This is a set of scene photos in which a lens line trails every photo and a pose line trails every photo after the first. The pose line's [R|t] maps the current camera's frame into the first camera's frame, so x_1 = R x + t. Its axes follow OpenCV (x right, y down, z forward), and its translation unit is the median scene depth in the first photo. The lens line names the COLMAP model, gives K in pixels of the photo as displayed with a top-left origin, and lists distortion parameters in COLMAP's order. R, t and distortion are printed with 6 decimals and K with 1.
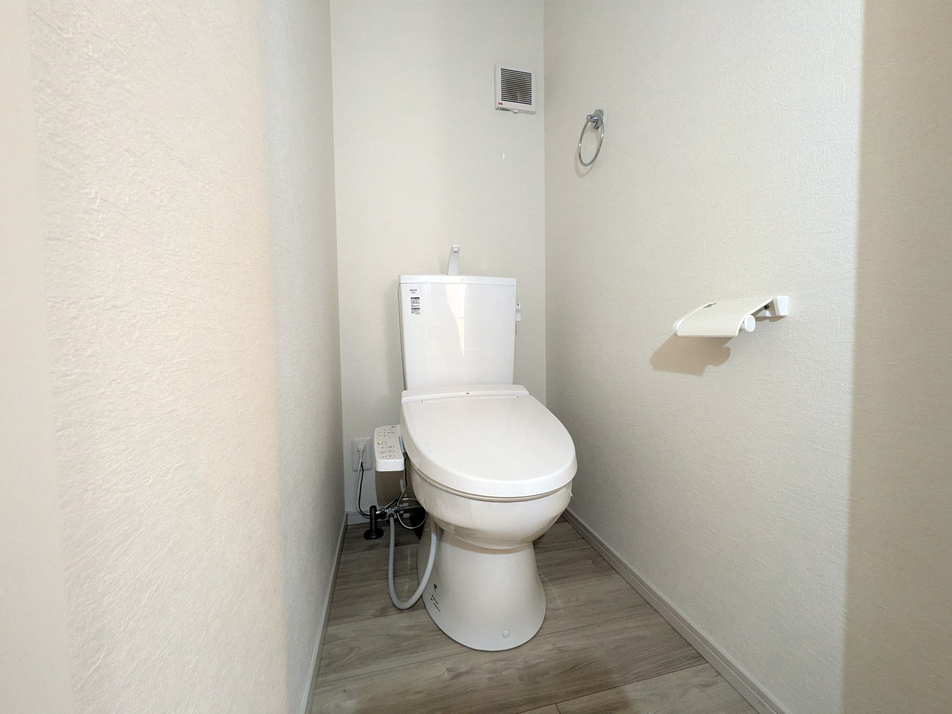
lens RADIAL K [[377.4, 0, 476.7], [0, 377.4, 356.0], [0, 0, 1]] dist [0.001089, -0.001690]
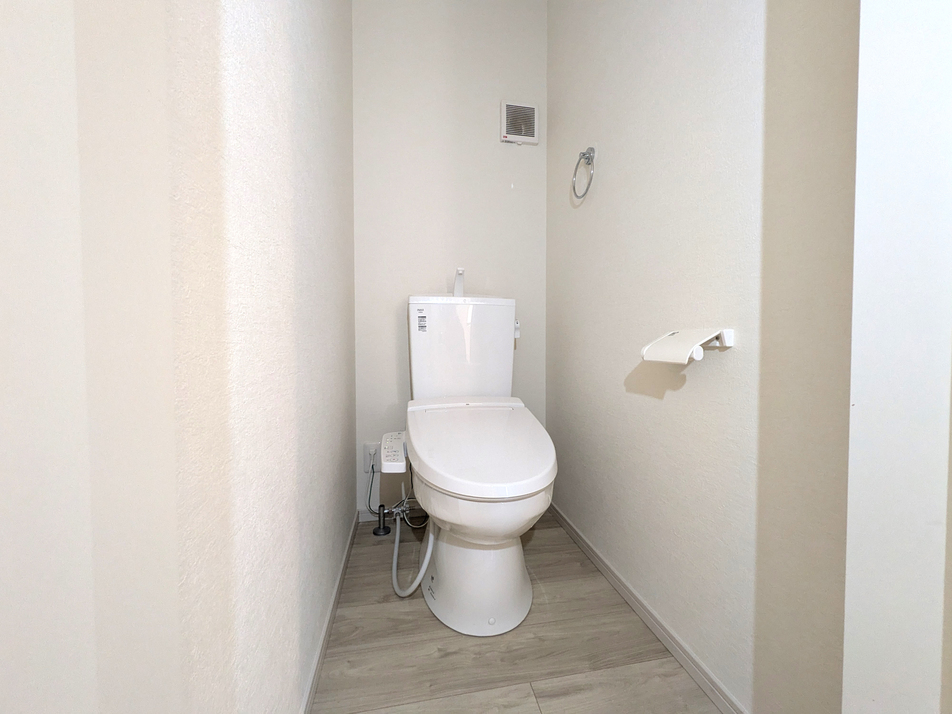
lens RADIAL K [[377.4, 0, 475.0], [0, 377.4, 356.8], [0, 0, 1]] dist [0.001089, -0.001690]
pose [[0.998454, 0.015982, -0.053246, 0.072752], [-0.016760, 0.999759, -0.014208, -0.032839], [0.053007, 0.015079, 0.998480, -0.130653]]
